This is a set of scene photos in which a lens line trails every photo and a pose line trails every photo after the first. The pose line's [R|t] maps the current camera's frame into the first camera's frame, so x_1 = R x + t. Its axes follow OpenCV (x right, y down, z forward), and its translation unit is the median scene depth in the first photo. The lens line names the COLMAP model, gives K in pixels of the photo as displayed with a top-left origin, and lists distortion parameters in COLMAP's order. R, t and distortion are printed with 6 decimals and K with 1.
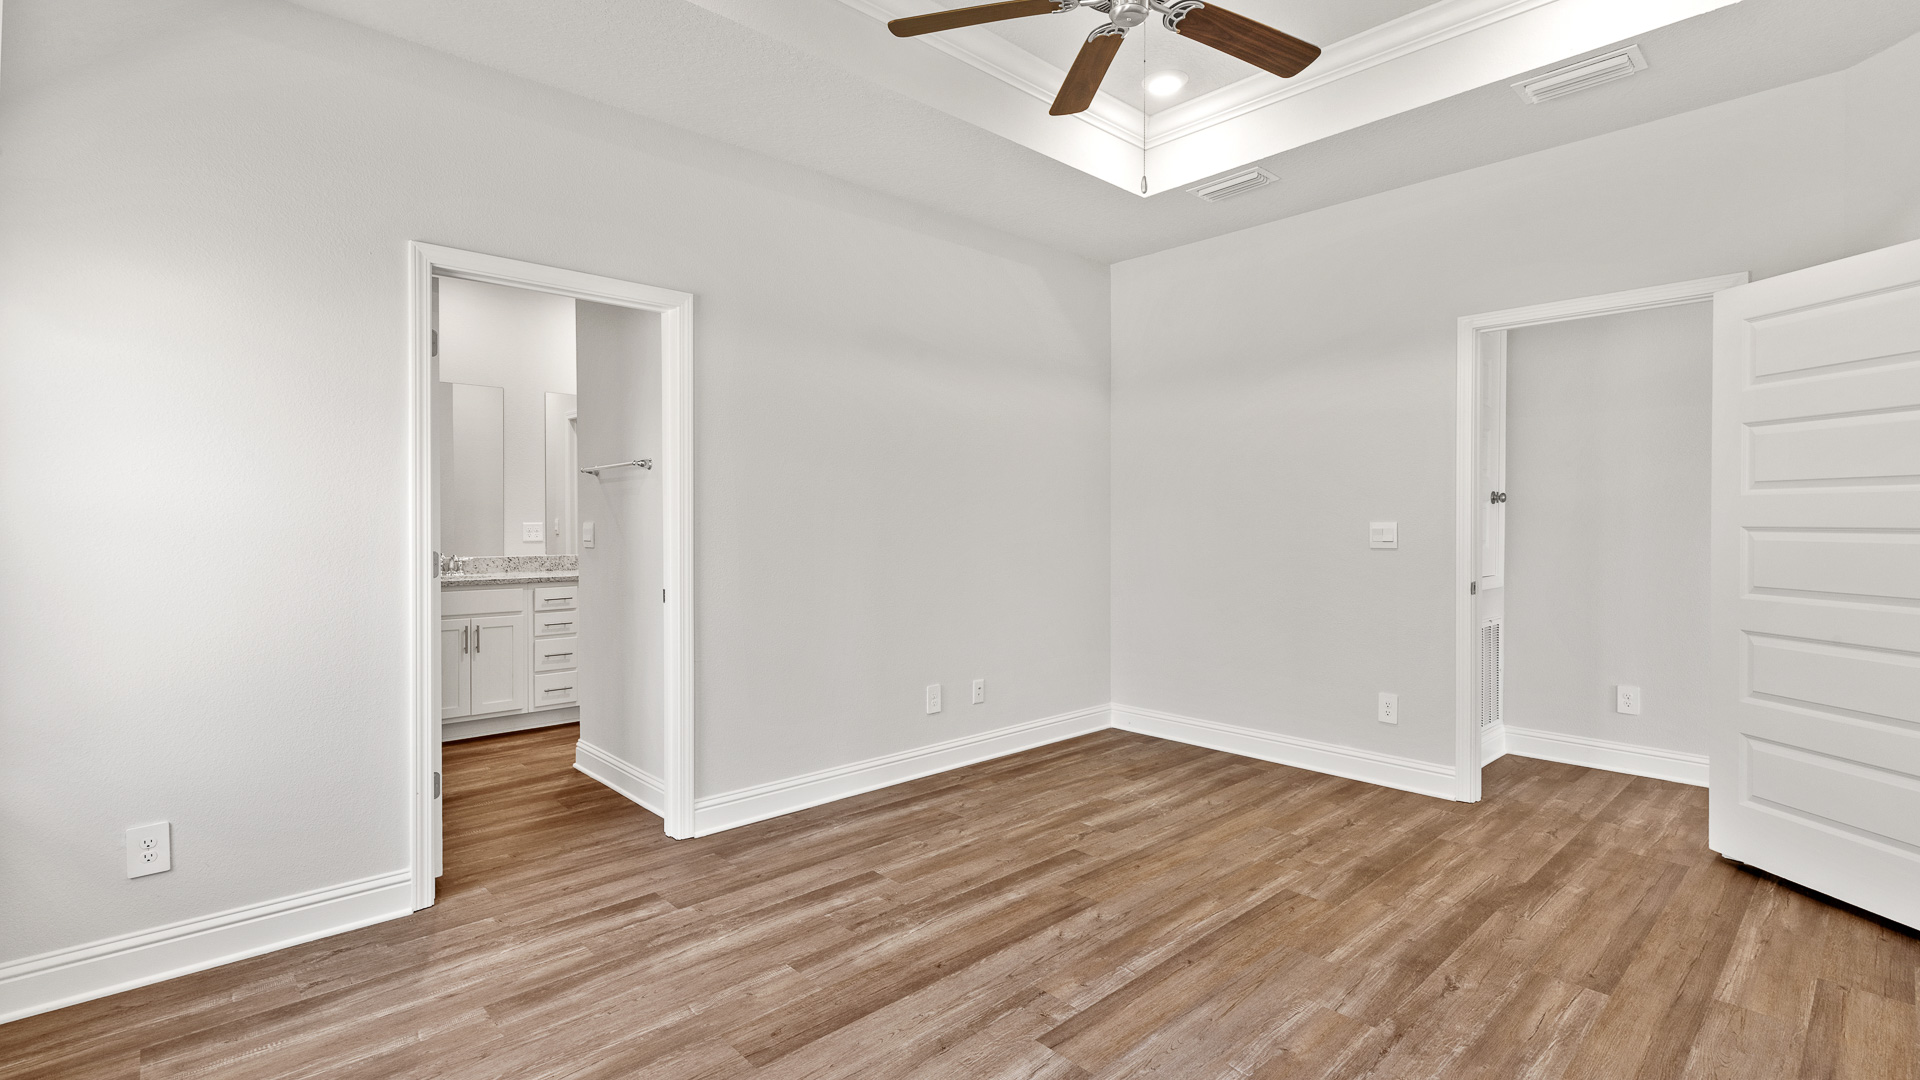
lens RADIAL K [[868.2, 0, 971.2], [0, 868.2, 536.3], [0, 0, 1]] dist [-0.004011, 0.000367]
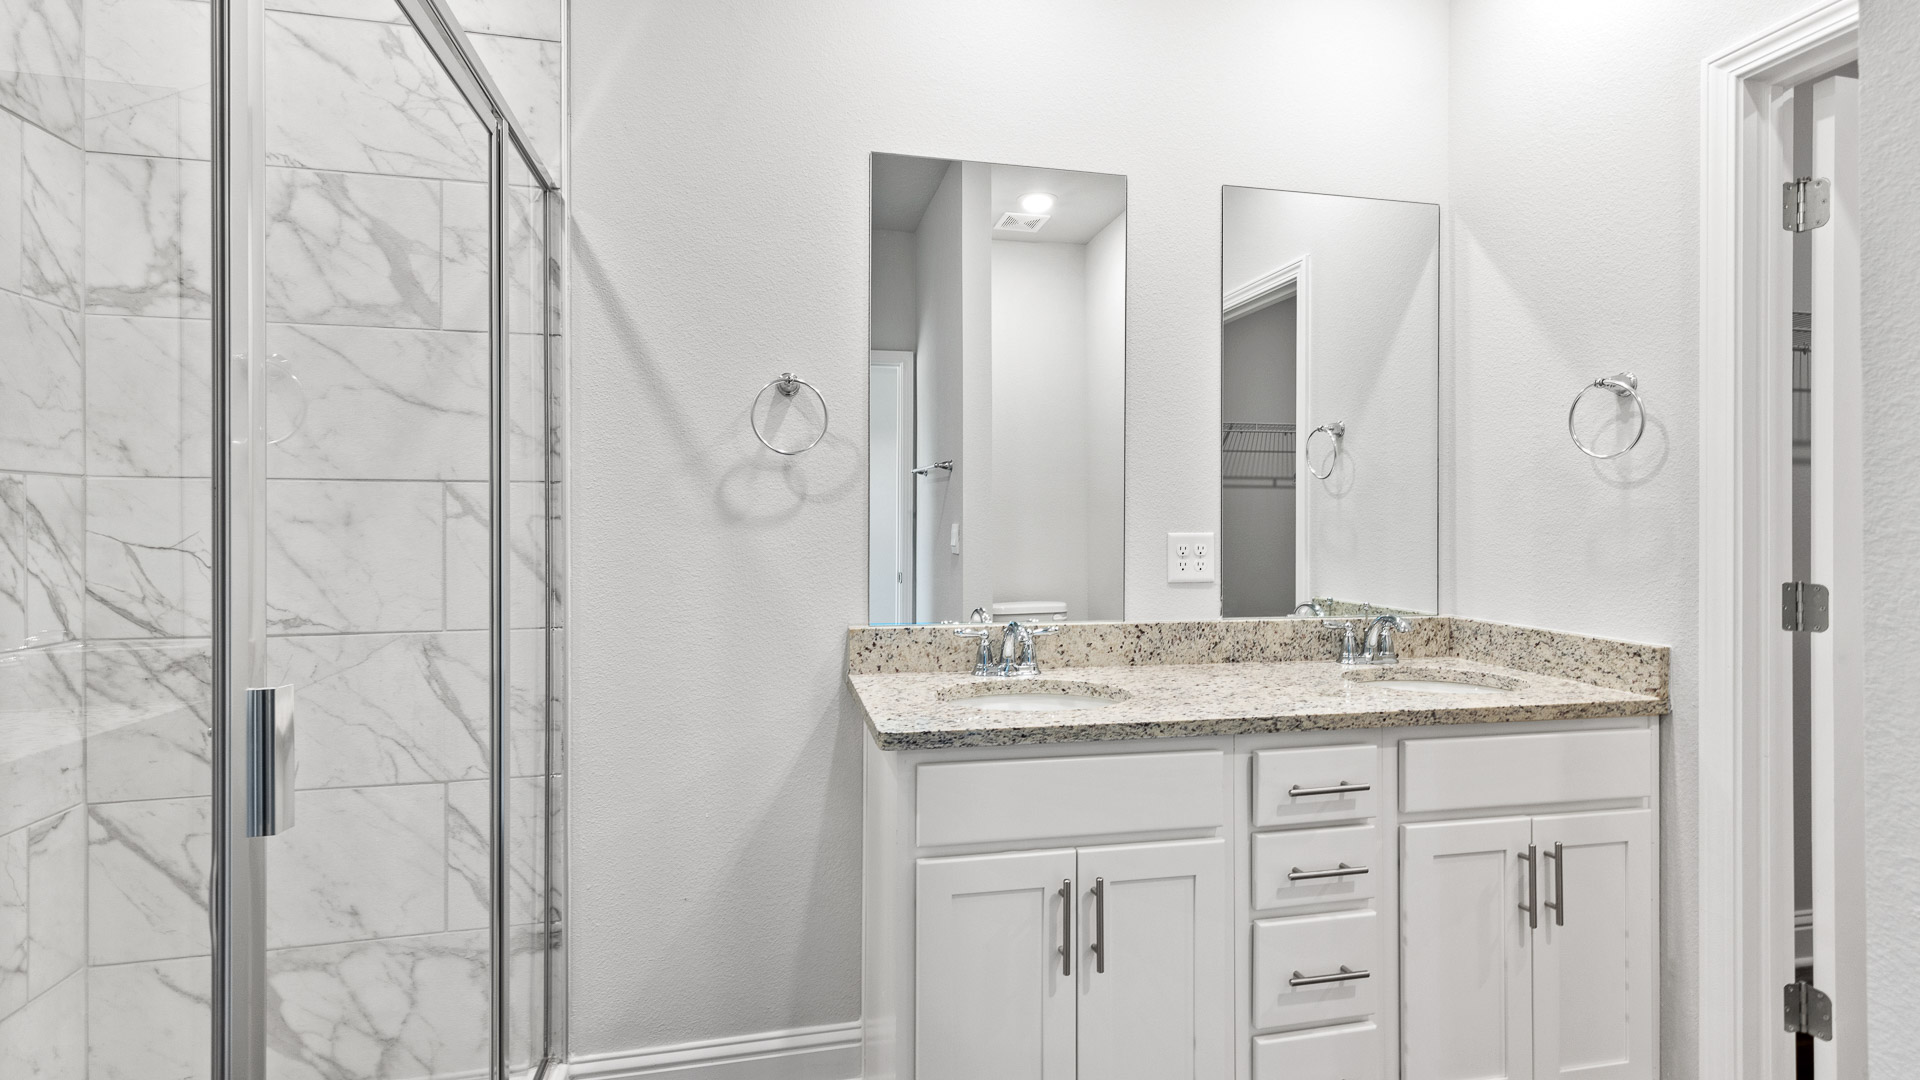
lens RADIAL K [[868.2, 0, 960.8], [0, 868.2, 530.9], [0, 0, 1]] dist [-0.004011, 0.000367]
pose [[0.860614, 0.001173, -0.509257, -0.436931], [-0.006786, 0.999935, -0.009166, -0.013479], [0.509213, 0.011344, 0.860566, 0.683494]]
